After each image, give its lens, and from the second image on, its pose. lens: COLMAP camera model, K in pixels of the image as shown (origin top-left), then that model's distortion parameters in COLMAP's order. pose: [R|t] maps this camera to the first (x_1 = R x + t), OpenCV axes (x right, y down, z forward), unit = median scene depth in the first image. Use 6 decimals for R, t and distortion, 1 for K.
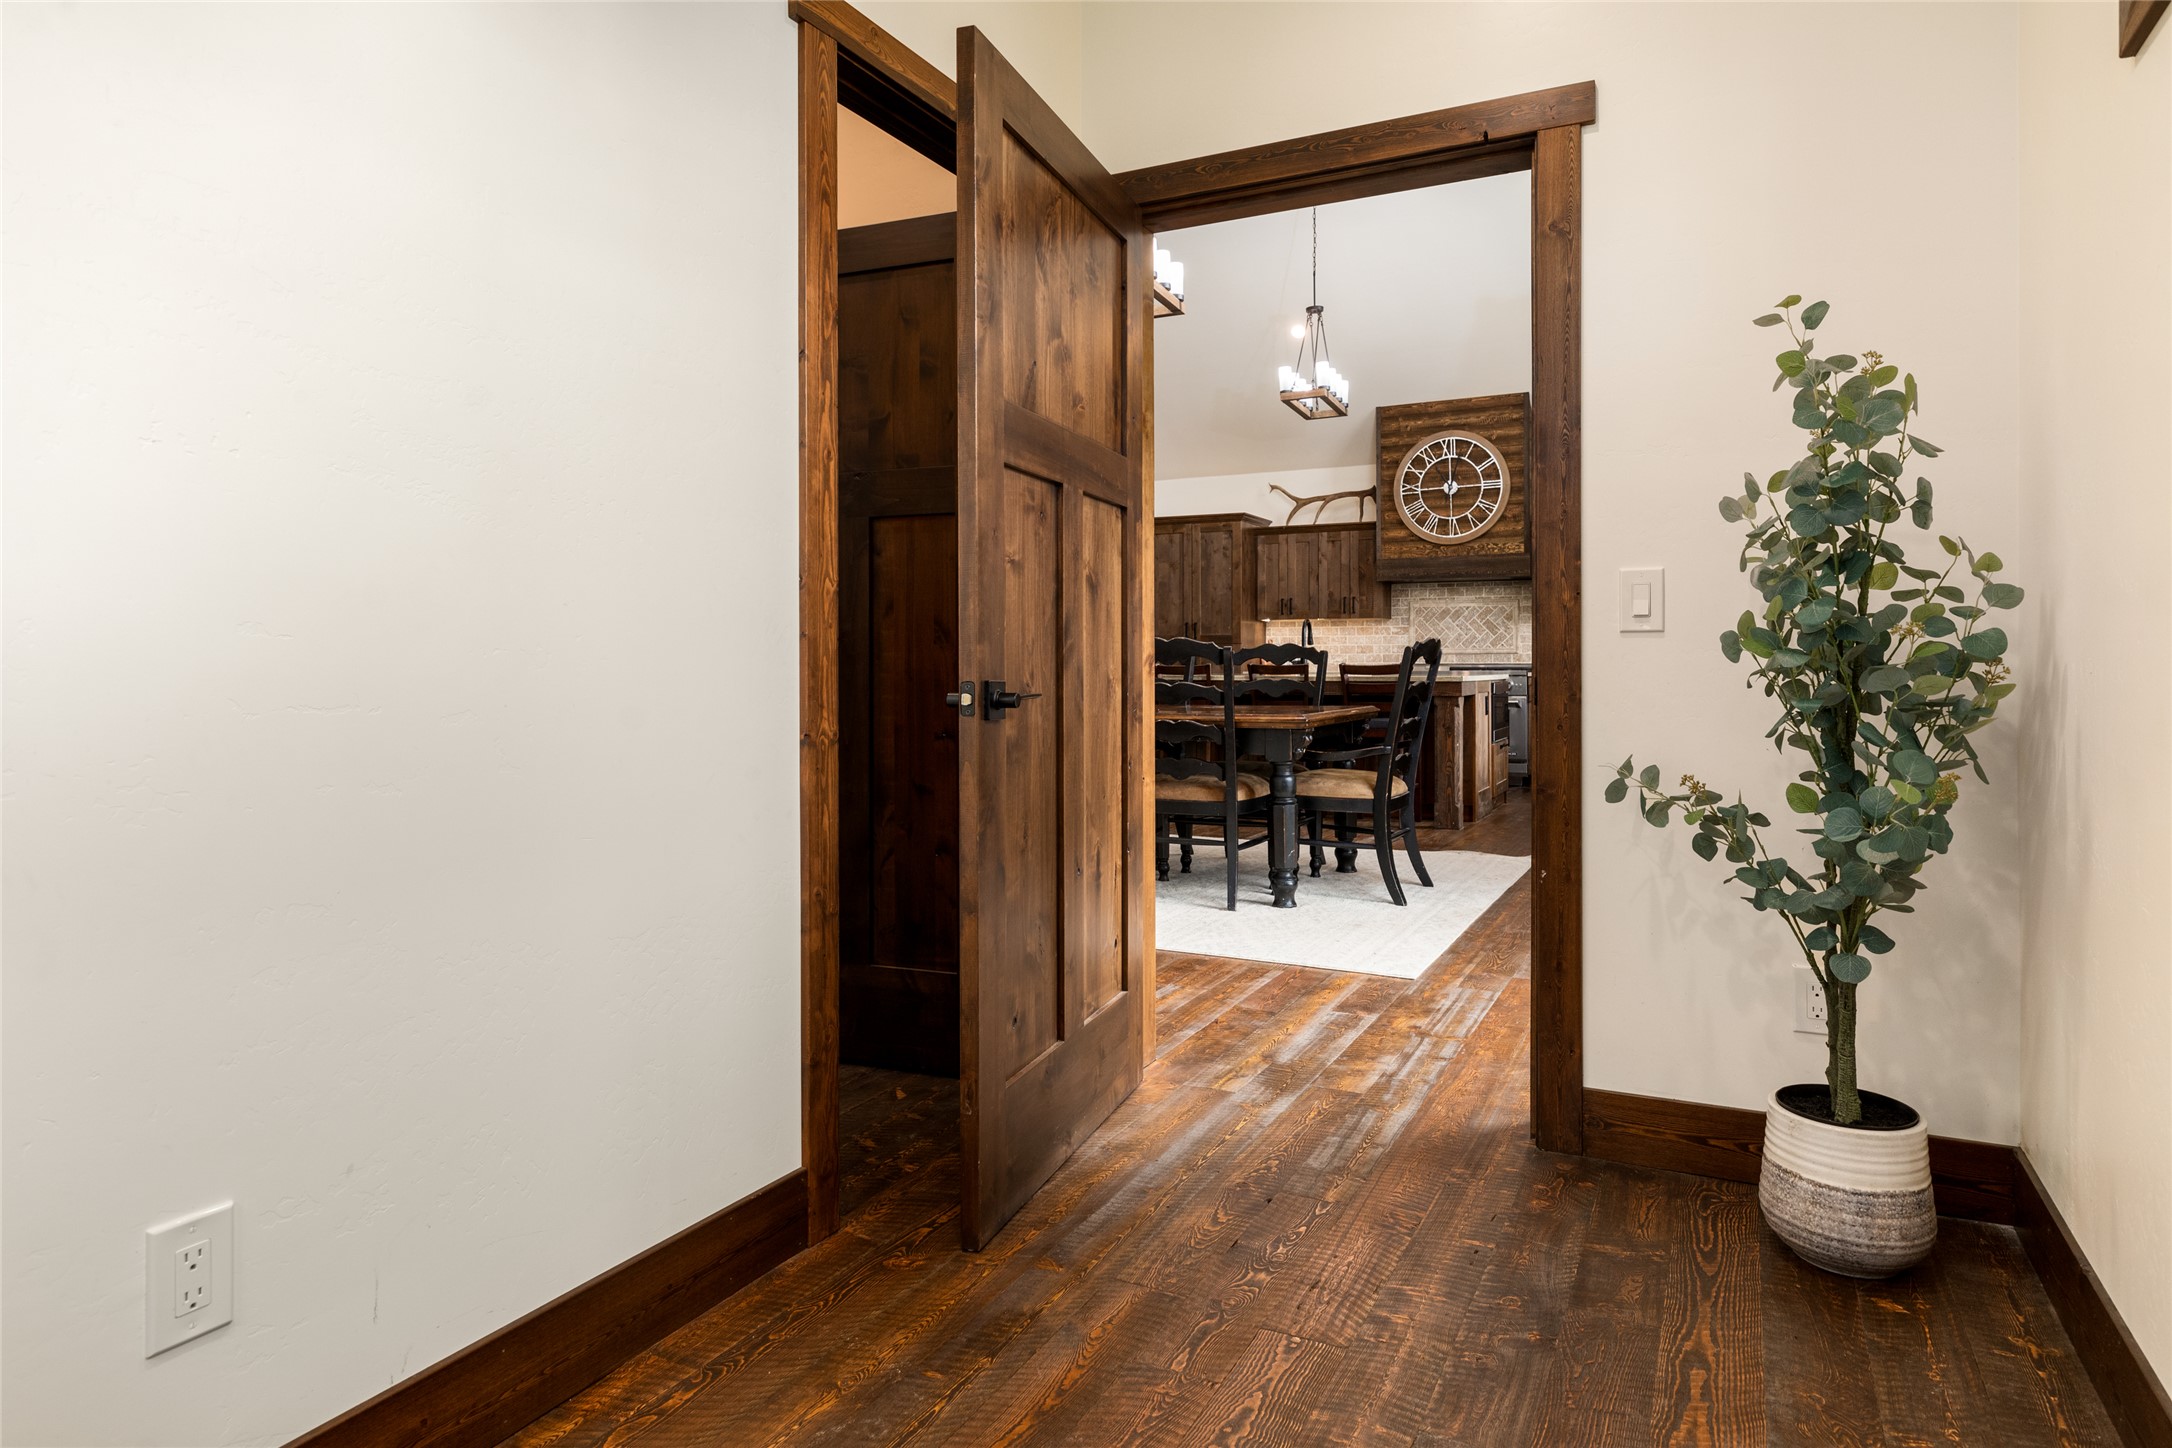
lens RADIAL K [[1239.2, 0, 1108.9], [0, 1239.2, 633.0], [0, 0, 1]] dist [-0.001060, -0.000045]
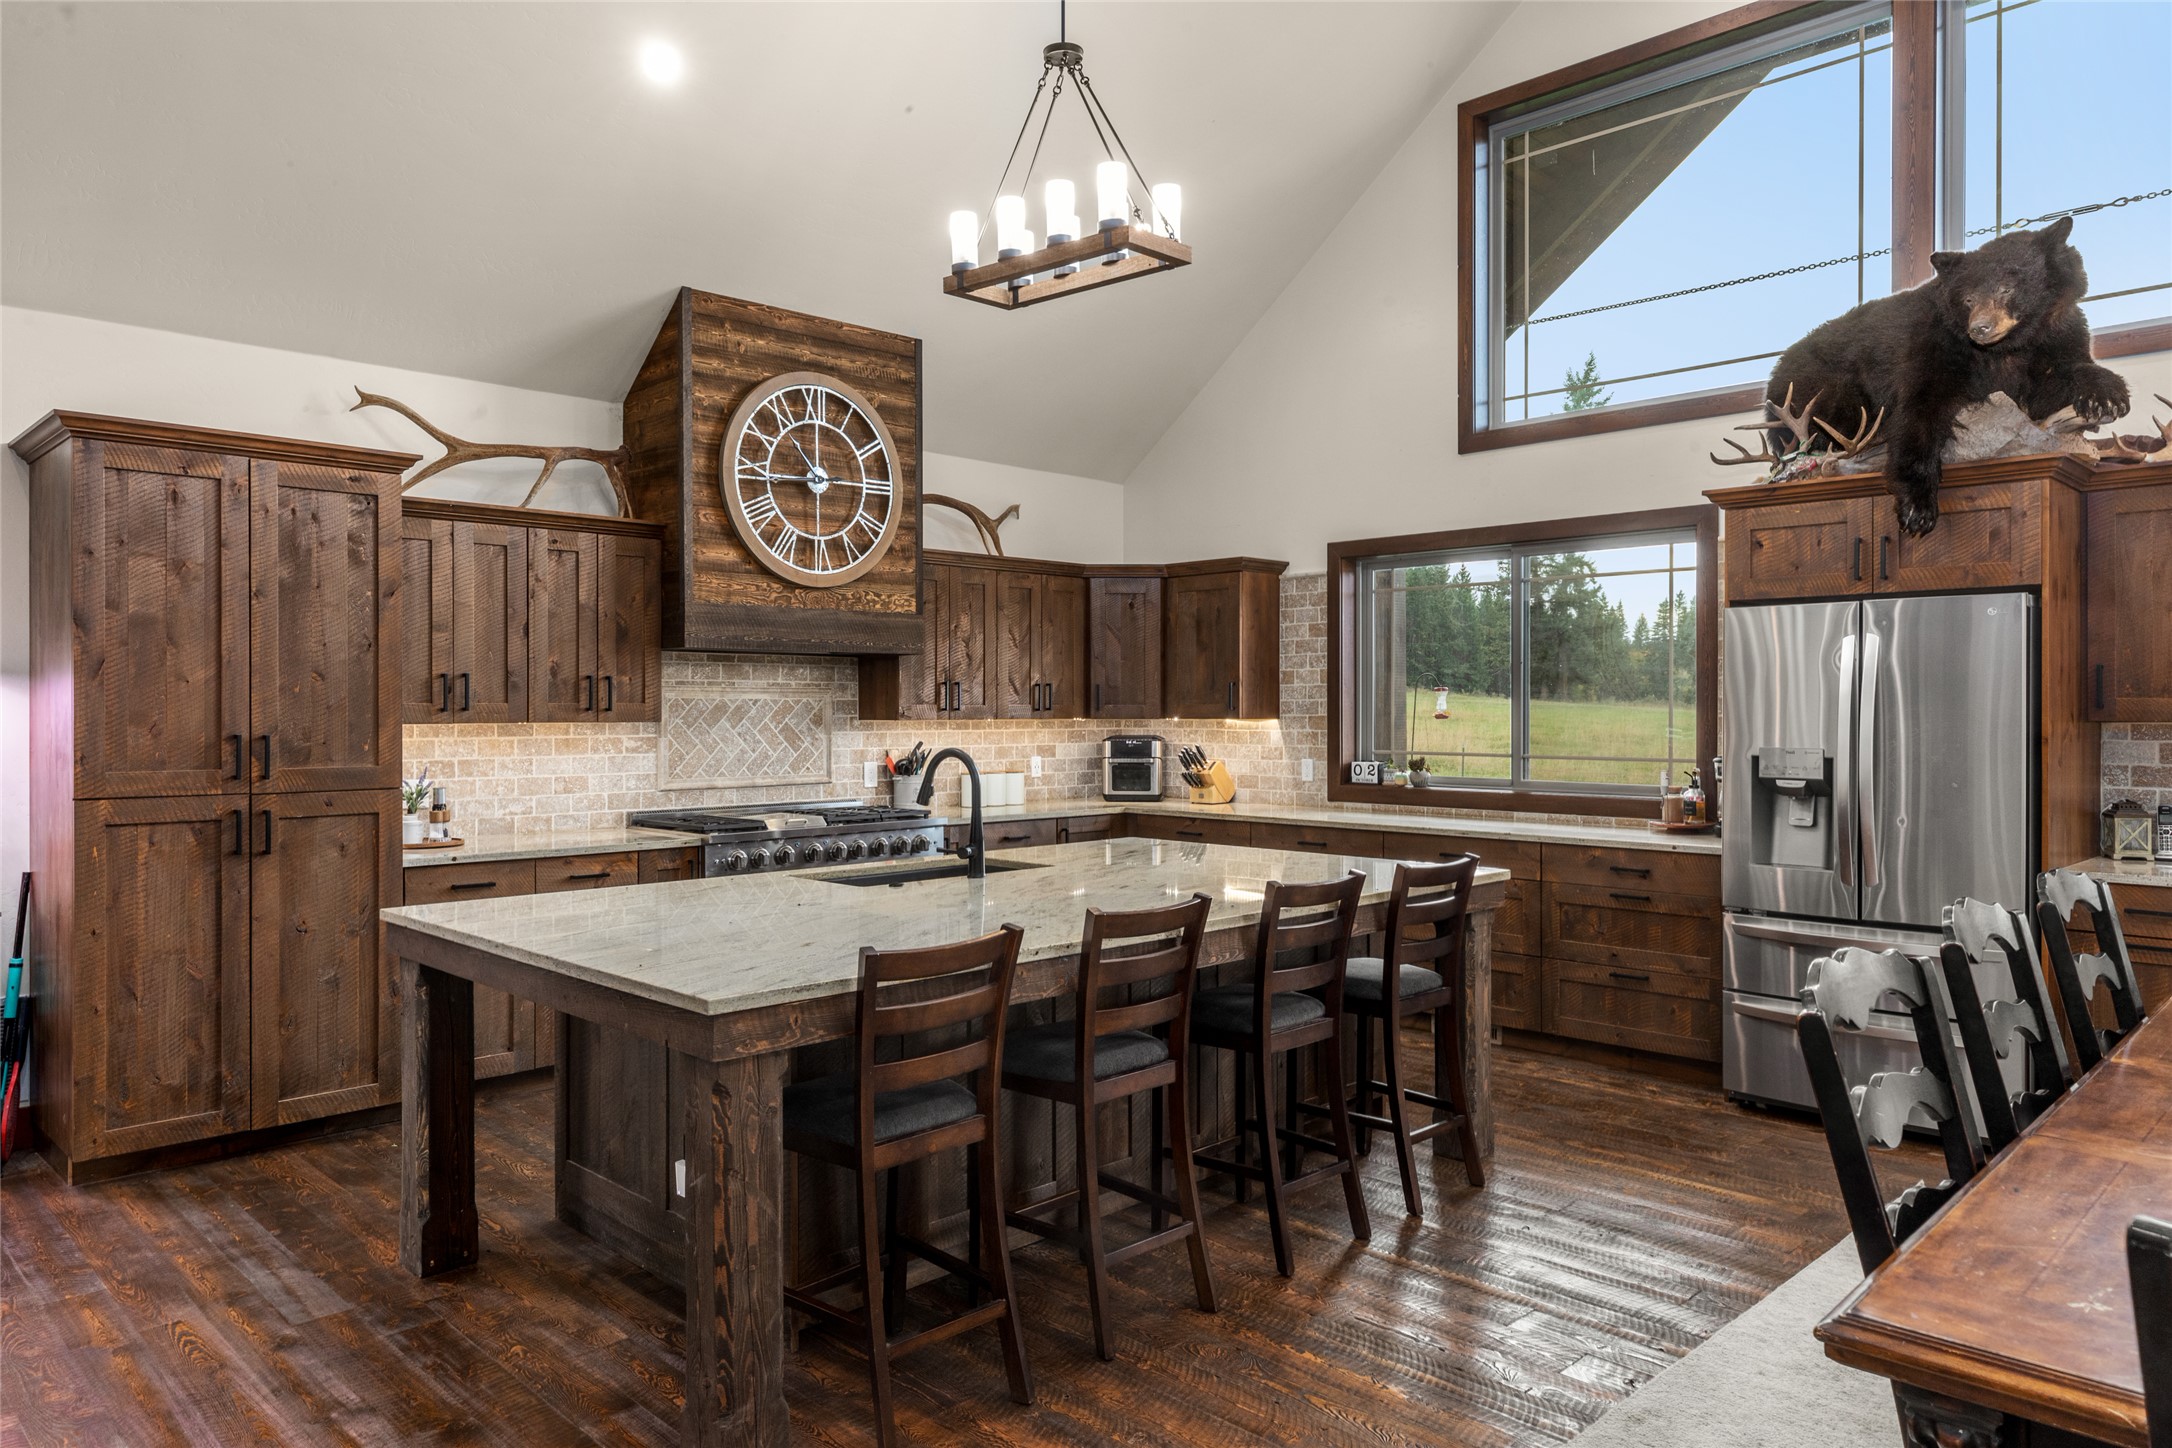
lens RADIAL K [[1414.3, 0, 1091.7], [0, 1414.3, 718.1], [0, 0, 1]] dist [0.009509, 0.003614]
pose [[0.310475, -0.004691, 0.950570, -0.264530], [-0.015186, 0.999836, 0.009894, -0.022385], [-0.950460, -0.017507, 0.310353, 0.685104]]
